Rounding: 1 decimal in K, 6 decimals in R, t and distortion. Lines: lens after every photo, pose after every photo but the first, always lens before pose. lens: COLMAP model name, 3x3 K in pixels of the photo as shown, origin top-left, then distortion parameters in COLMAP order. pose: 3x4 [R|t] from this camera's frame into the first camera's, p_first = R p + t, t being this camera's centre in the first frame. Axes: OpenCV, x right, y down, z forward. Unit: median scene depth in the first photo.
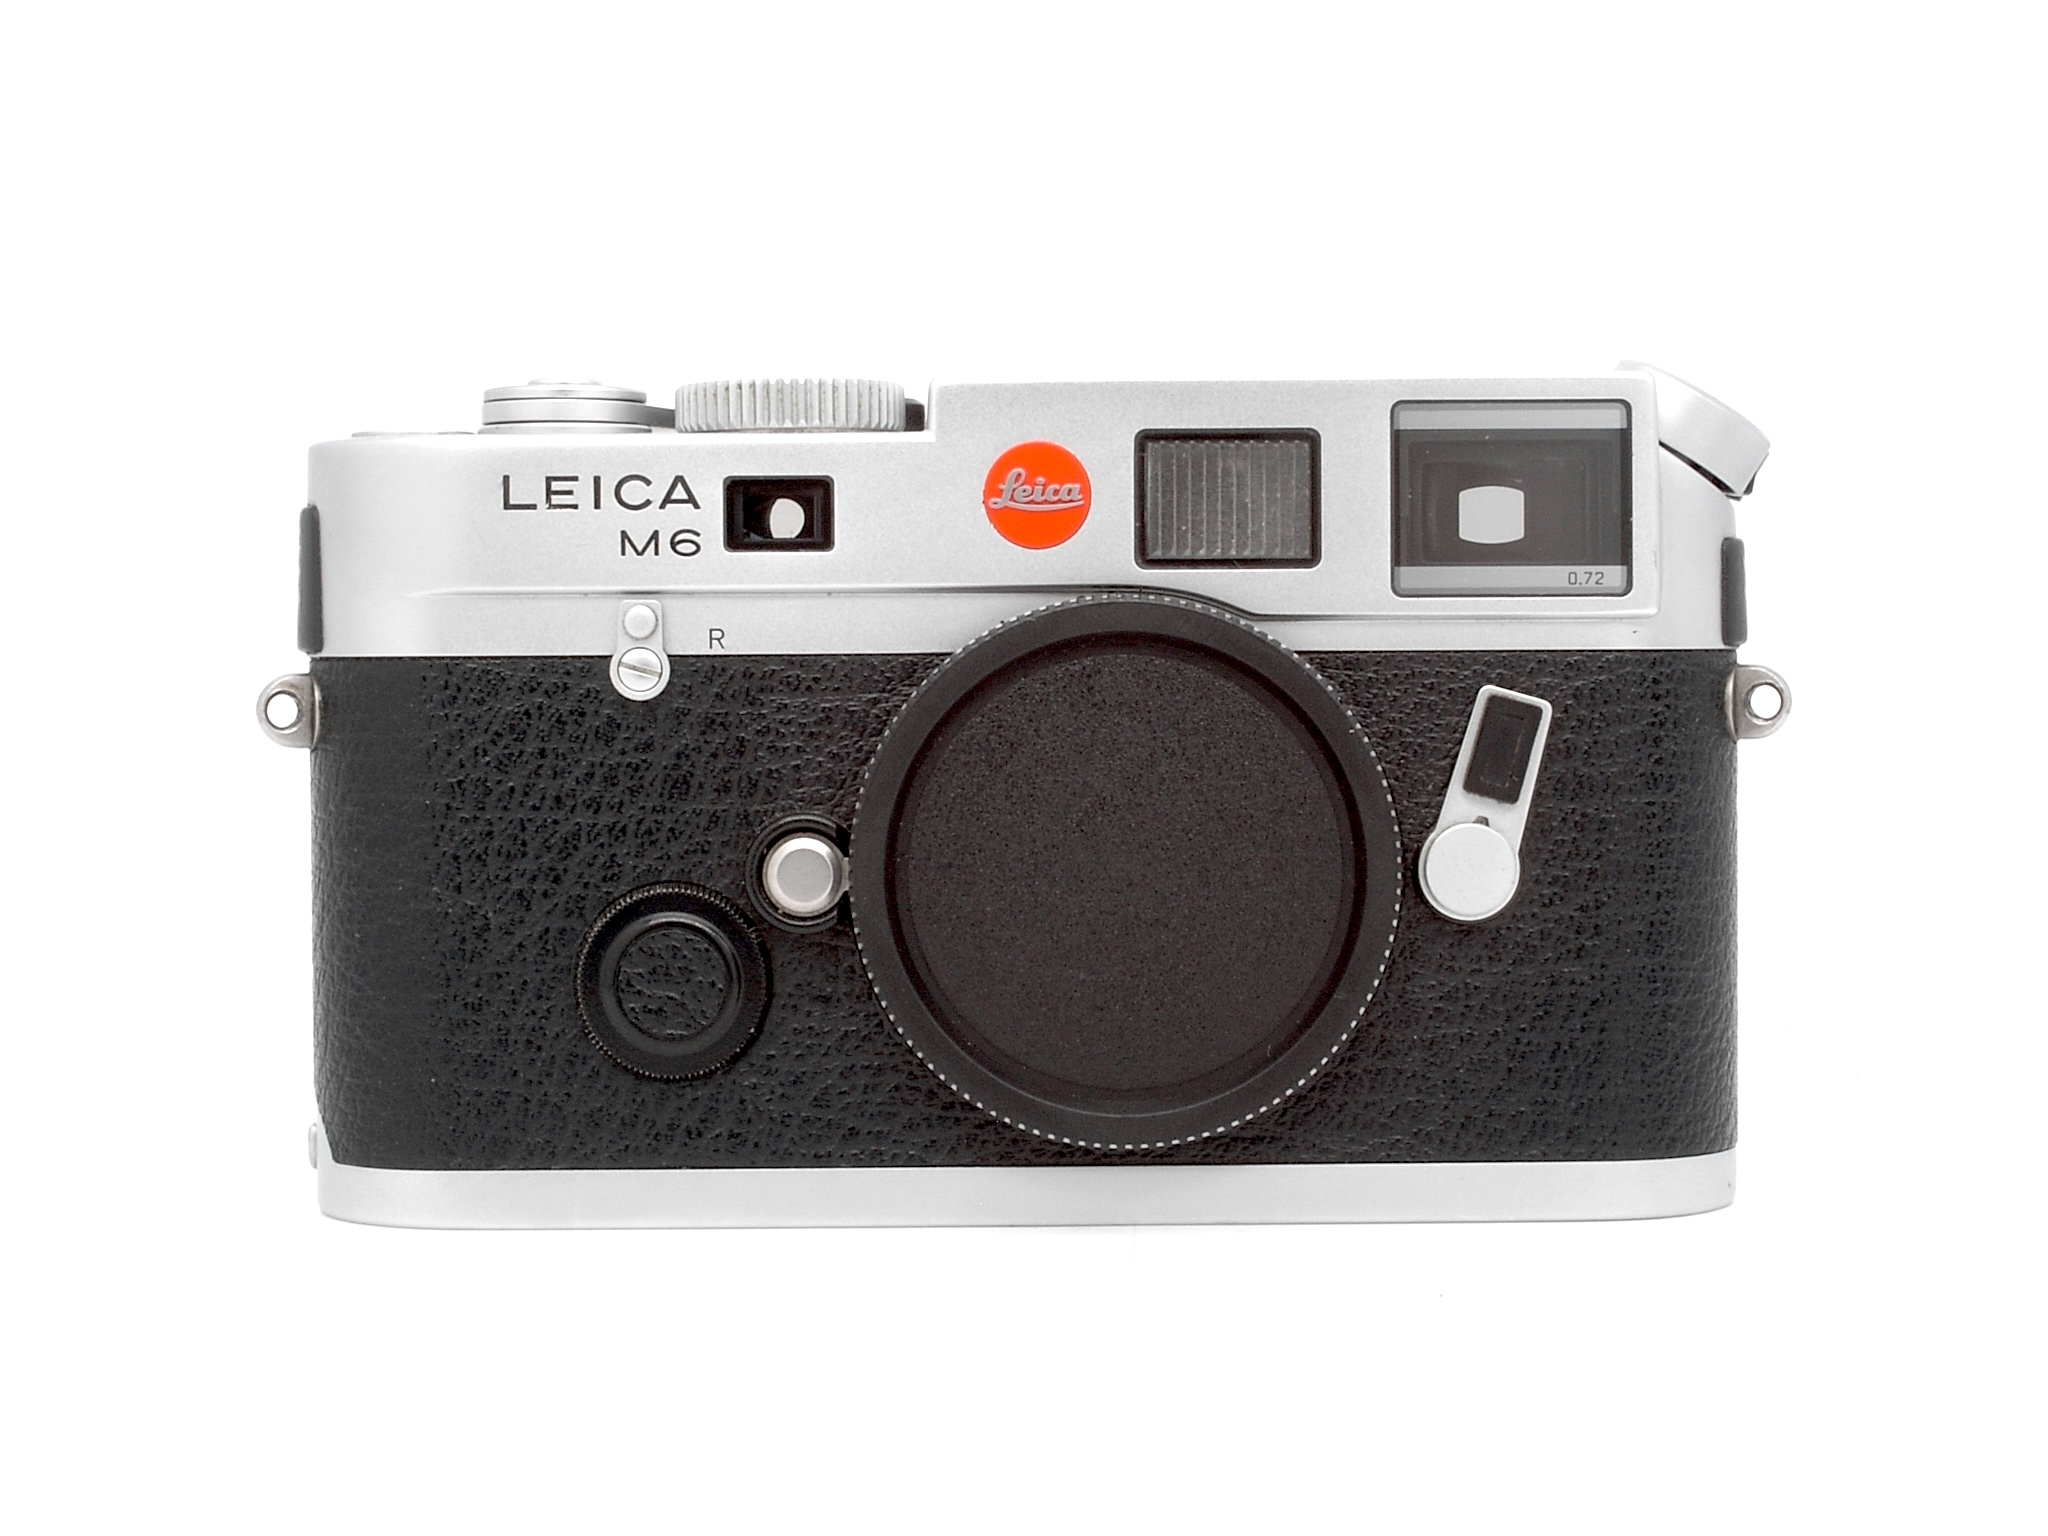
lens RADIAL K [[4290.4, 0, 1023.7], [0, 4290.4, 927.3], [0, 0, 1]] dist [-0.015461, 0.115001]
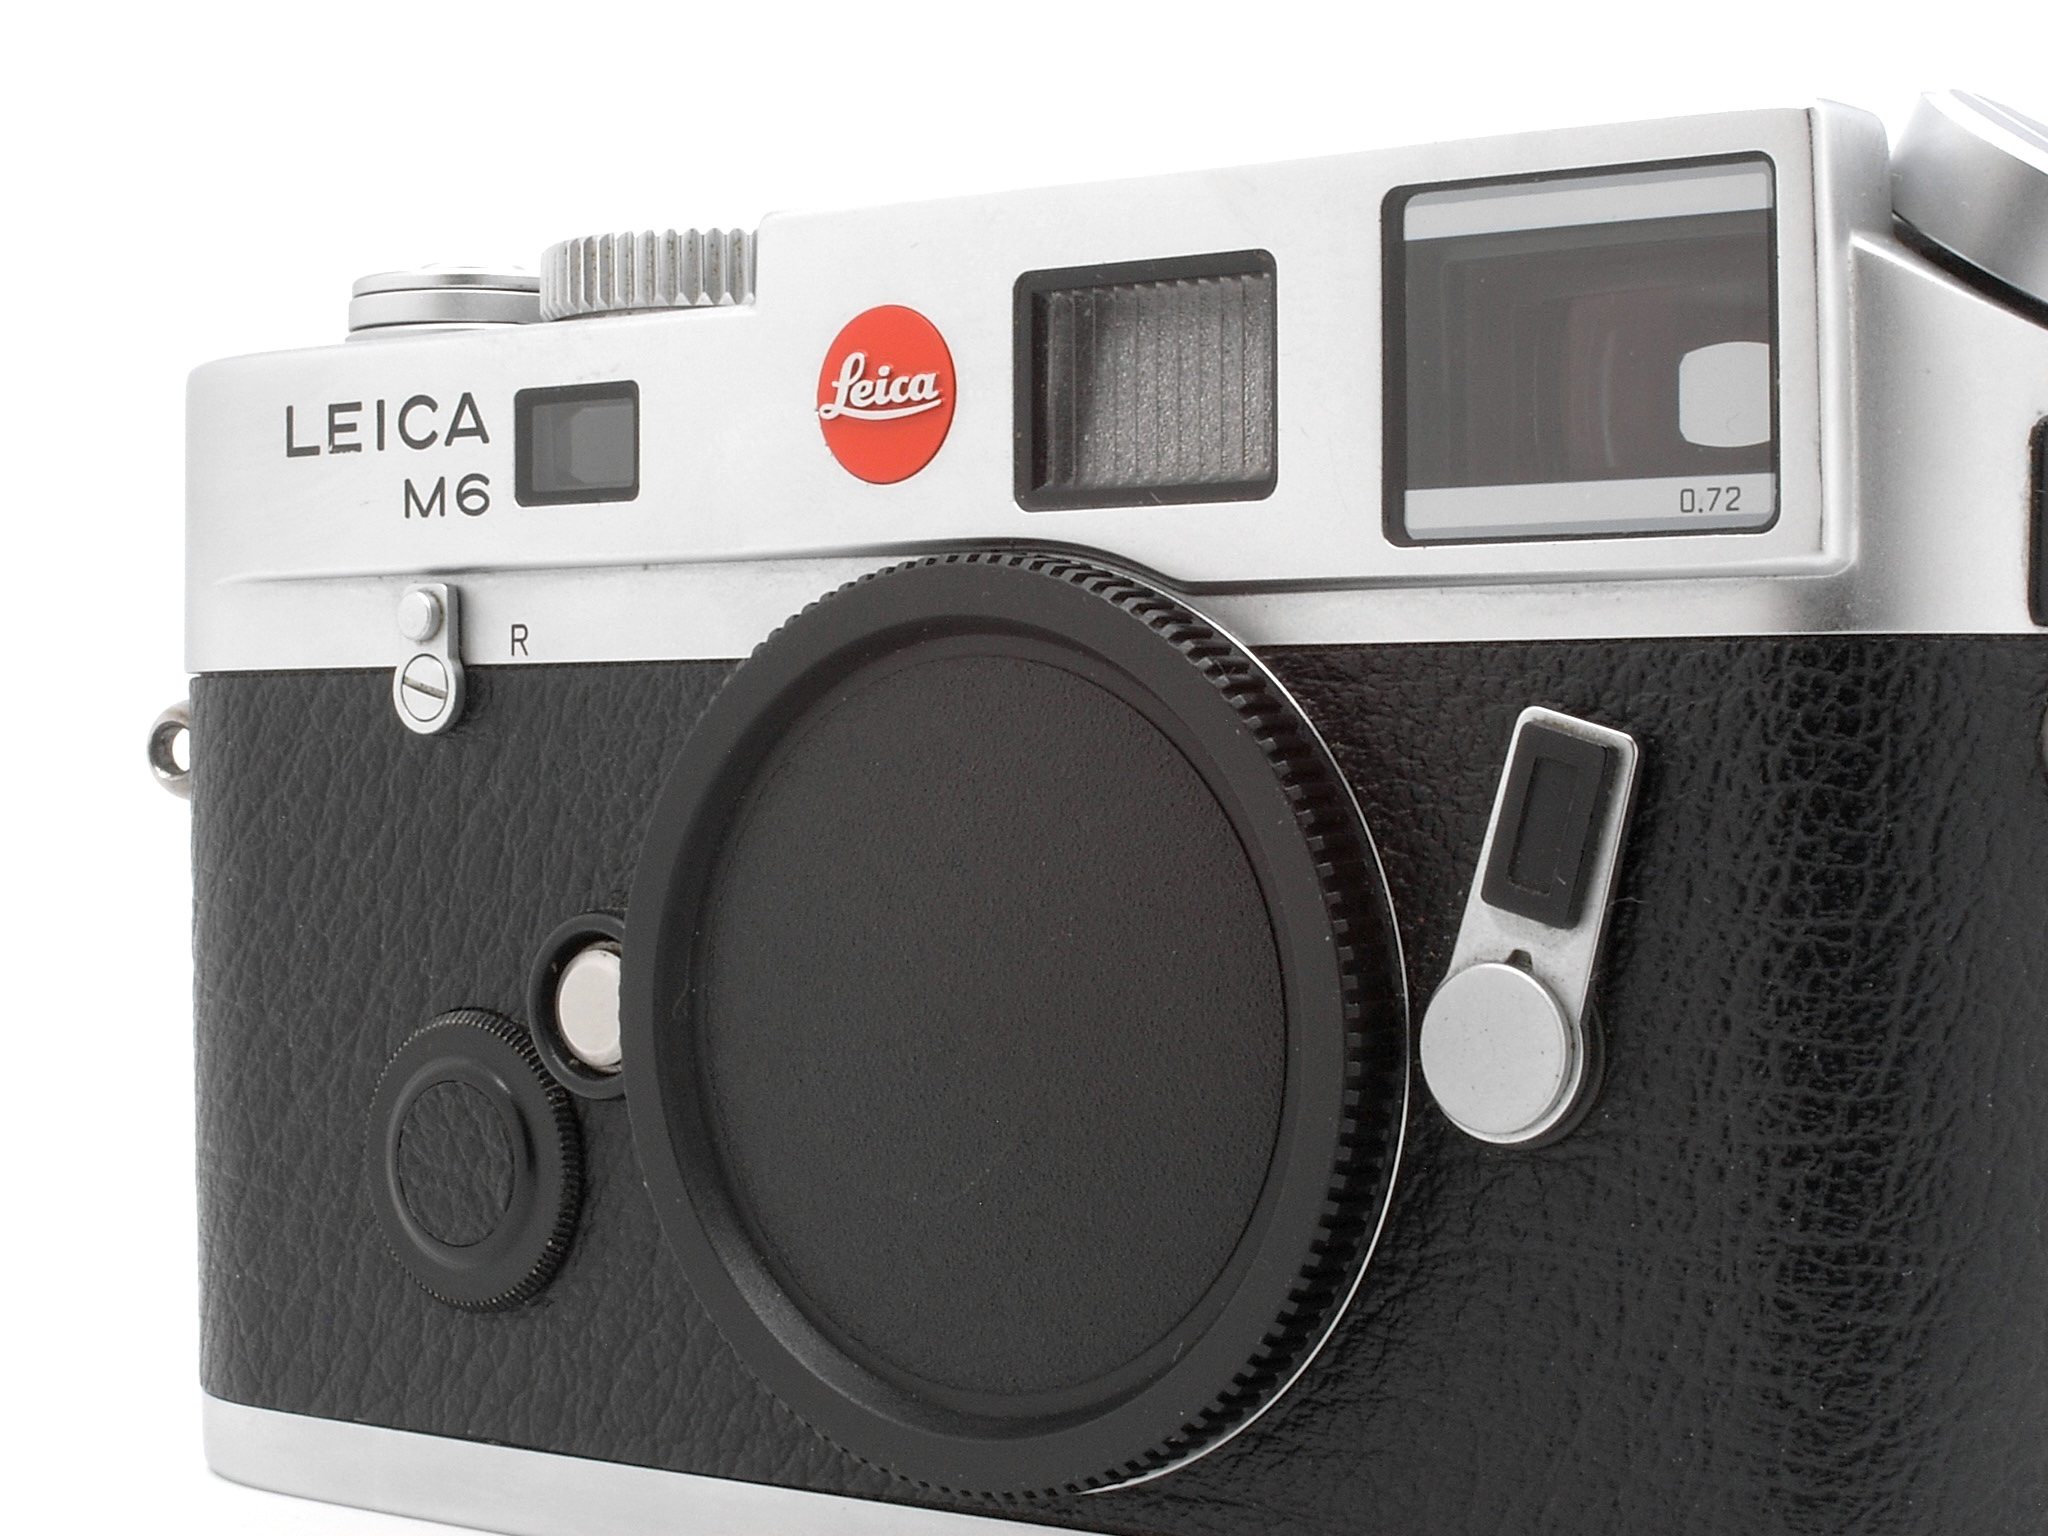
lens RADIAL K [[4337.4, 0, 1024.0], [0, 4337.4, 768.0], [0, 0, 1]] dist [-0.045001, -0.649348]
pose [[0.747018, 0.007913, -0.664756, 0.422934], [-0.005899, 0.999969, 0.005274, -0.051573], [0.664777, -0.000018, 0.747041, 0.557497]]
